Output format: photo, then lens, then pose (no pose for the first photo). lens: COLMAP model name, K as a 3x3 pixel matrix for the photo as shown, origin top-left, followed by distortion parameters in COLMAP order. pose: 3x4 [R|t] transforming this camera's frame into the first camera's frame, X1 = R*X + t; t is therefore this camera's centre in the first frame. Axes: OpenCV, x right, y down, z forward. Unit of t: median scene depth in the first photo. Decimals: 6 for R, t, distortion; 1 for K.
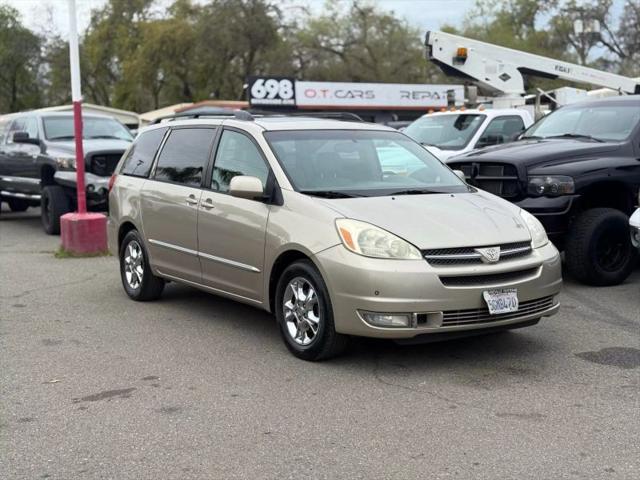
lens RADIAL K [[964.3, 0, 320.0], [0, 964.3, 240.0], [0, 0, 1]] dist [-0.003786, 2.584289]
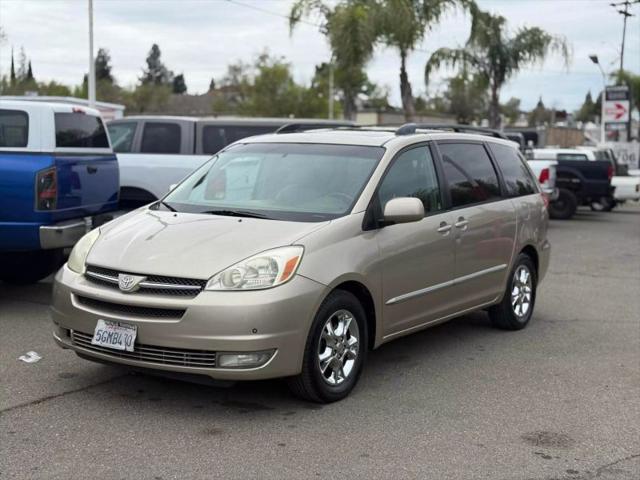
lens RADIAL K [[990.2, 0, 320.0], [0, 990.2, 240.0], [0, 0, 1]] dist [0.017110, -0.106399]
pose [[0.365113, 0.108083, -0.924668, 1.024929], [-0.116218, 0.990760, 0.069918, -0.103005], [0.923681, 0.081935, 0.374301, 0.771906]]
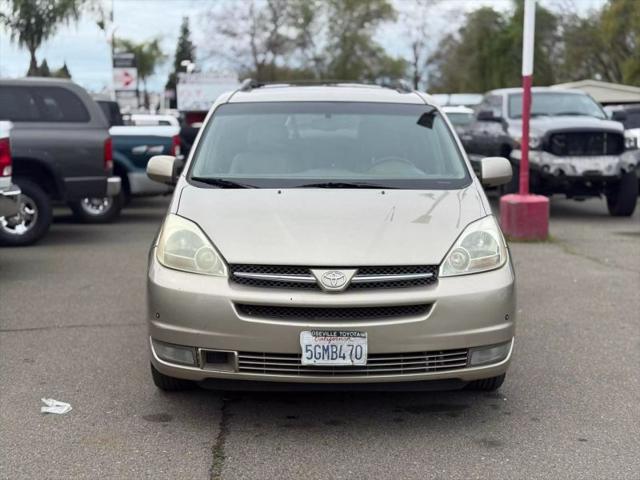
lens RADIAL K [[990.2, 0, 320.0], [0, 990.2, 240.0], [0, 0, 1]] dist [0.017110, -0.106399]
pose [[0.843435, 0.078466, -0.531469, 0.514075], [-0.068168, 0.996911, 0.039002, -0.038170], [0.532888, 0.003334, 0.846179, 0.370278]]
